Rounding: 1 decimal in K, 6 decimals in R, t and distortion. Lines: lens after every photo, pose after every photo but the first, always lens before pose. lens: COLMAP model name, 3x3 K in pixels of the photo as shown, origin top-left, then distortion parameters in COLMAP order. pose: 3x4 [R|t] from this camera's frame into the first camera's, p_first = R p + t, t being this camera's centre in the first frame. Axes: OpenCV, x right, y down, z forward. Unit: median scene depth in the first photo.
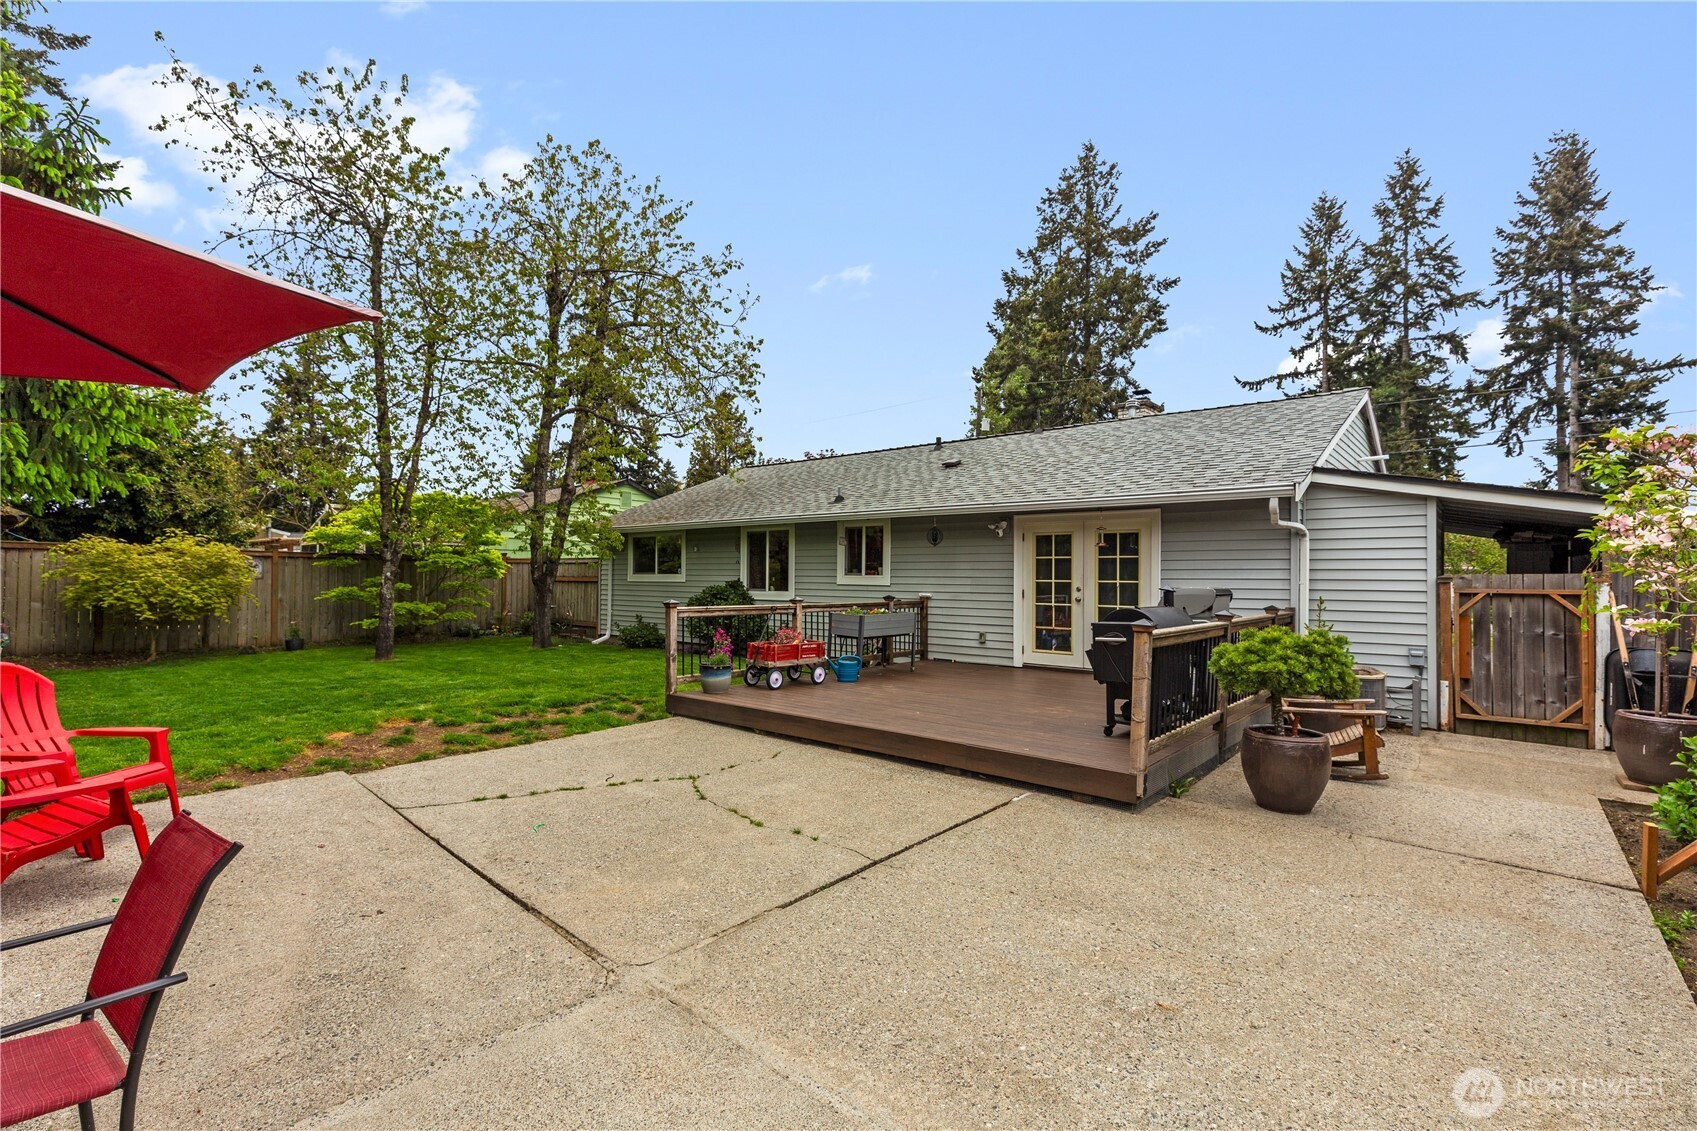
lens RADIAL K [[766.5, 0, 838.6], [0, 766.5, 591.5], [0, 0, 1]] dist [0.000660, -0.000093]
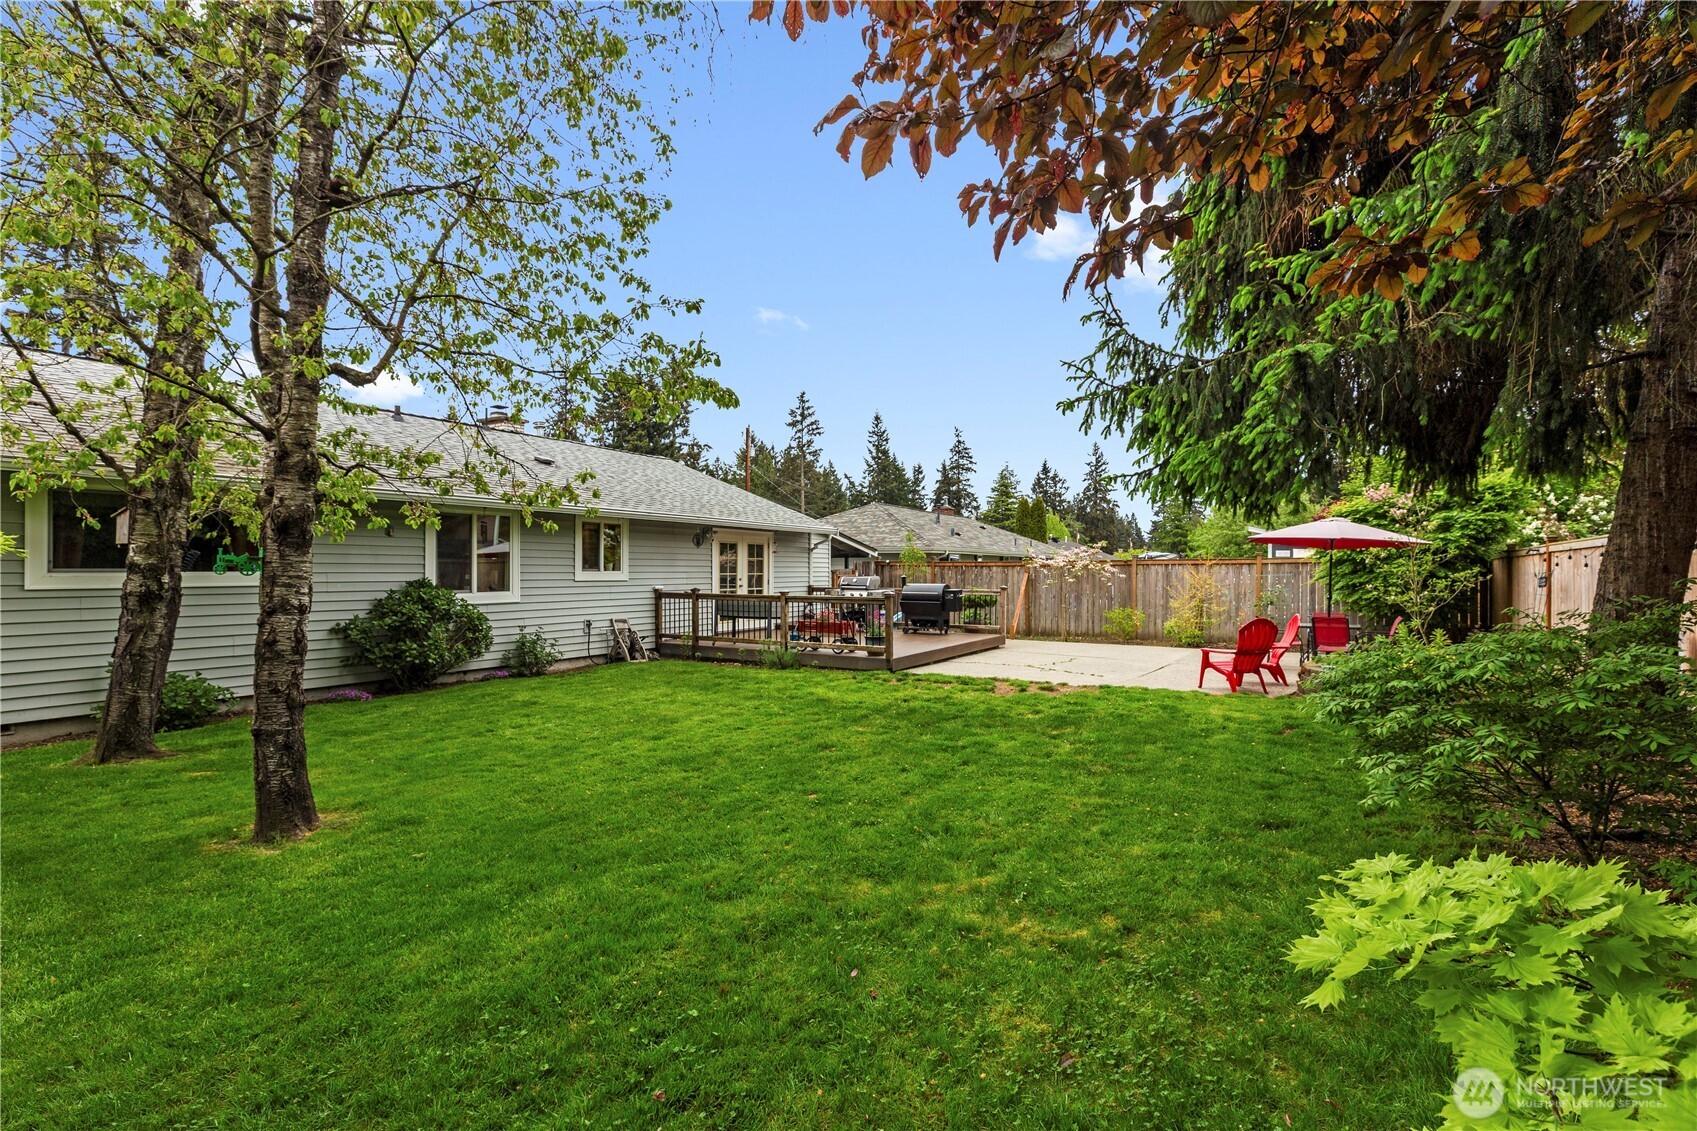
lens RADIAL K [[775.0, 0, 851.9], [0, 775.0, 560.5], [0, 0, 1]] dist [0.003683, 0.000227]
pose [[-0.188719, 0.002279, 0.982028, -1.356766], [0.013055, 0.999915, 0.000188, -0.041094], [-0.981944, 0.012856, -0.188733, 1.147707]]
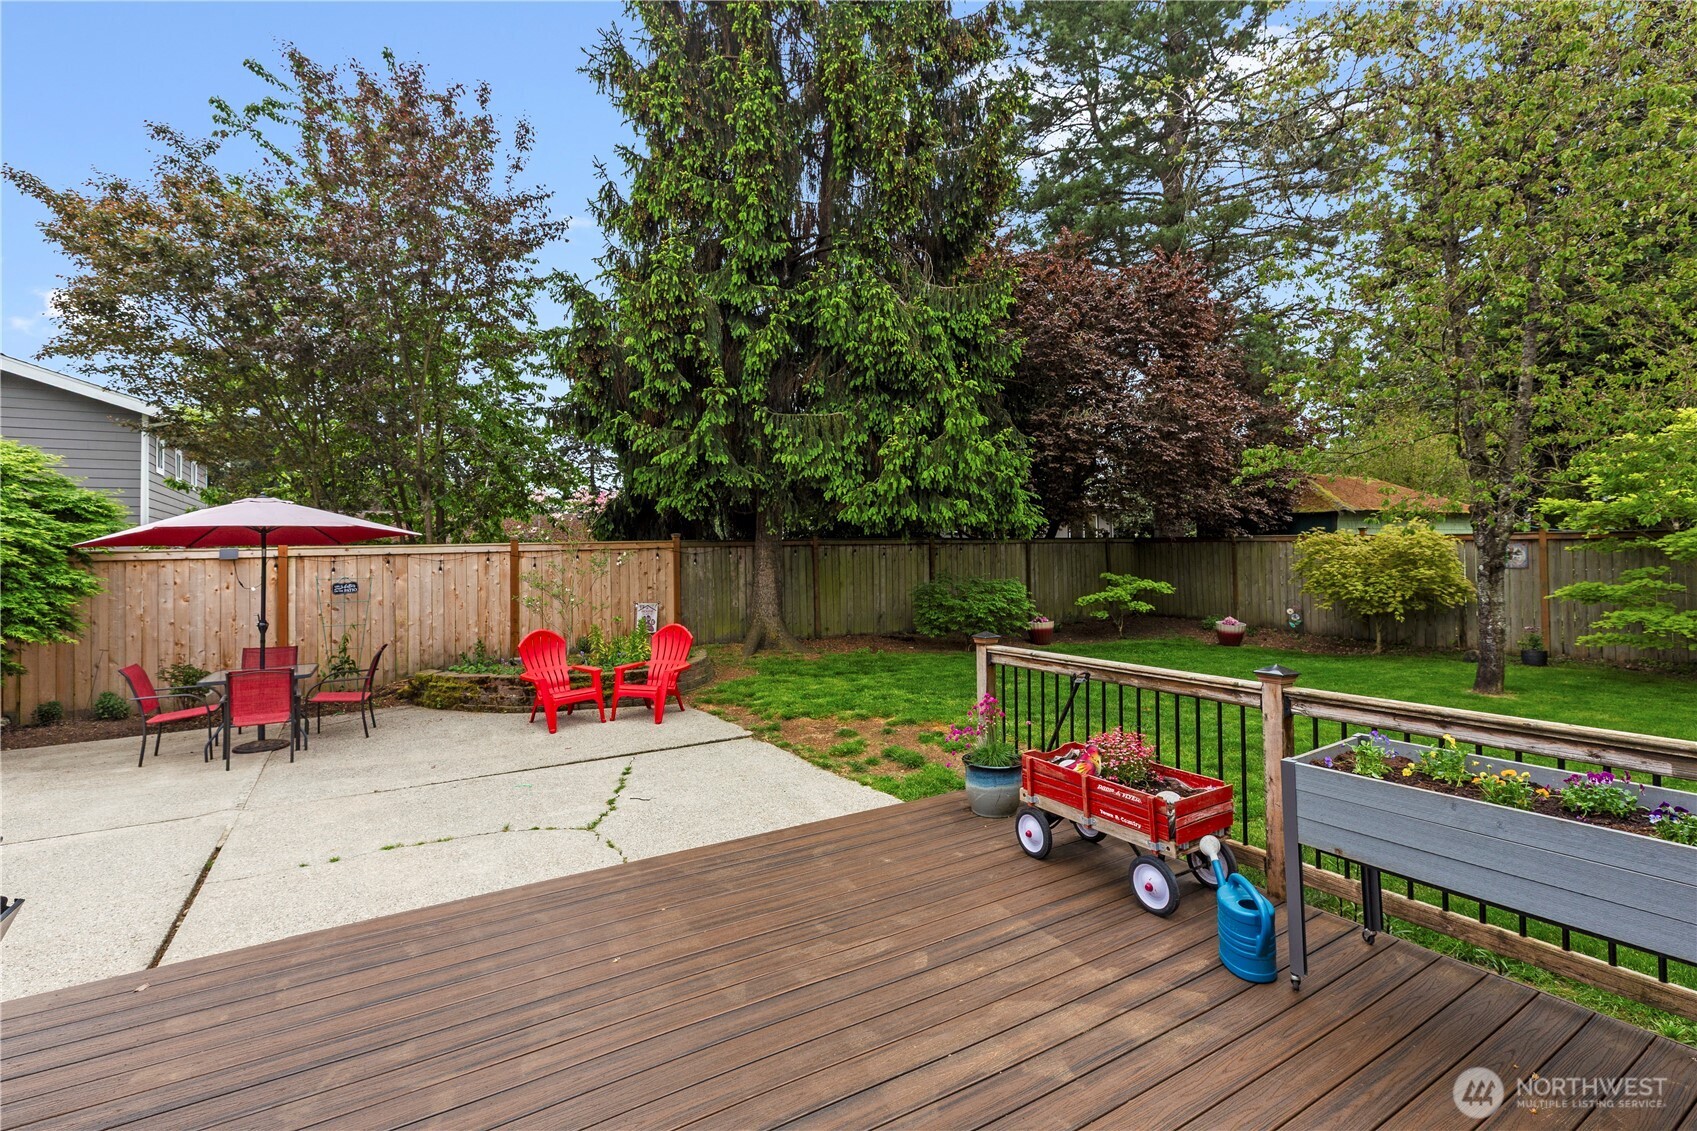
lens RADIAL K [[775.0, 0, 851.9], [0, 775.0, 560.5], [0, 0, 1]] dist [0.003683, 0.000227]
pose [[-0.293858, 0.004474, -0.955839, 0.343917], [-0.004625, 0.999971, 0.006103, -0.043003], [0.955838, 0.006214, -0.293829, 0.928902]]
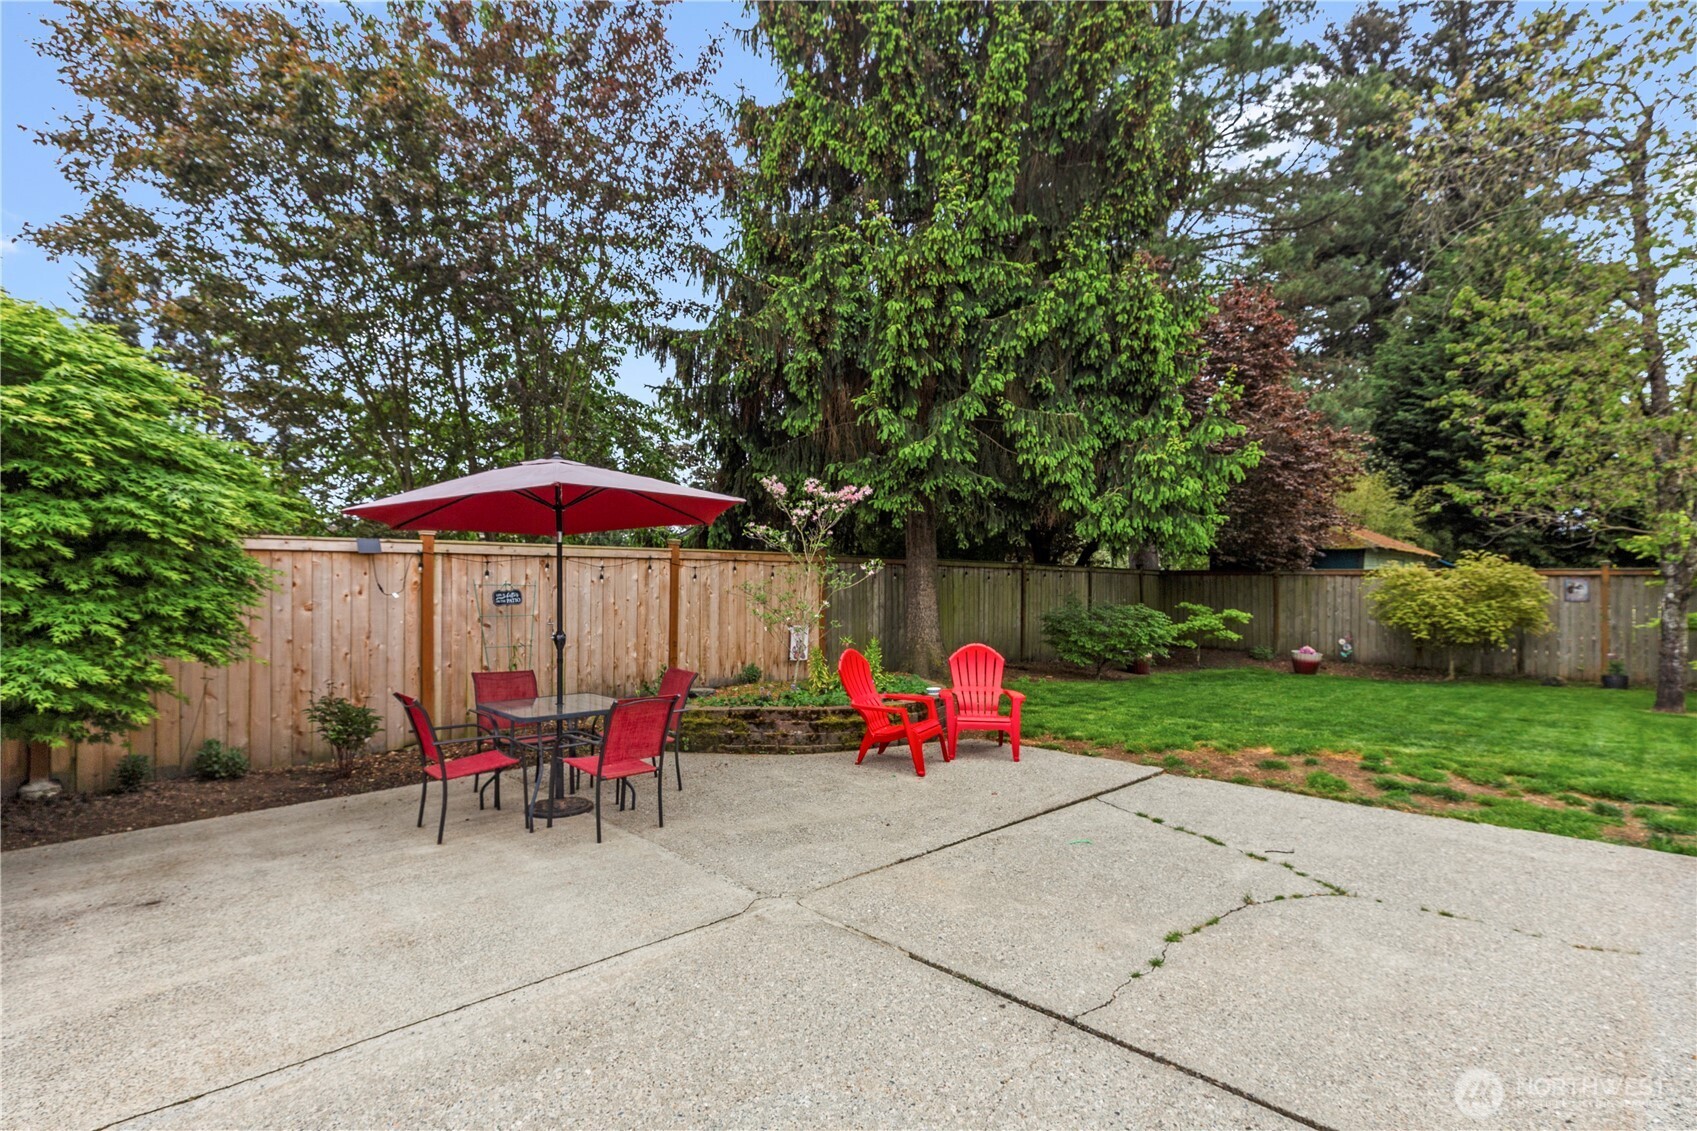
lens RADIAL K [[781.4, 0, 840.7], [0, 781.4, 588.9], [0, 0, 1]] dist [0.007176, 0.000219]
pose [[-0.074372, -0.011977, -0.997159, 0.320127], [-0.022997, 0.999683, -0.010292, -0.003923], [0.996965, 0.022166, -0.074624, 0.363160]]
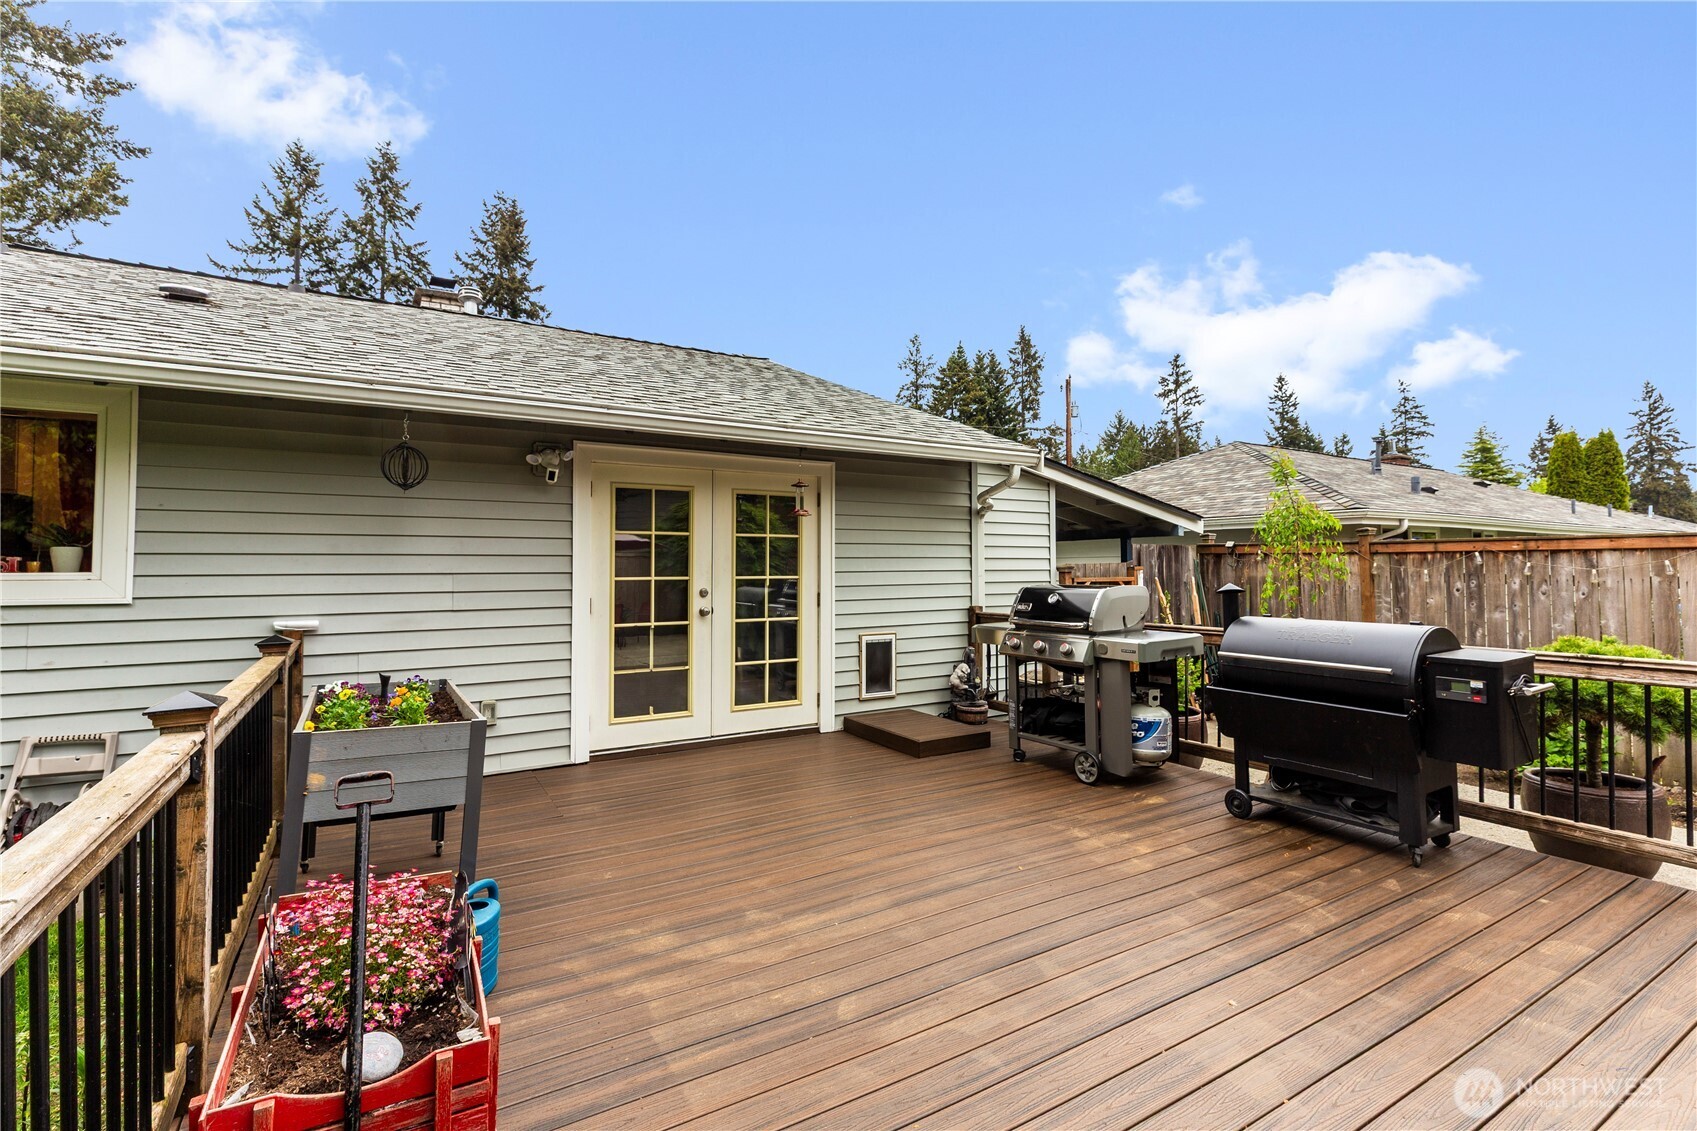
lens RADIAL K [[763.7, 0, 842.1], [0, 763.7, 549.3], [0, 0, 1]] dist [-0.002456, -0.000140]
pose [[0.304069, 0.013157, 0.952559, -0.185916], [0.019517, 0.999609, -0.020036, -0.022367], [-0.952450, 0.024683, 0.303694, 0.791402]]
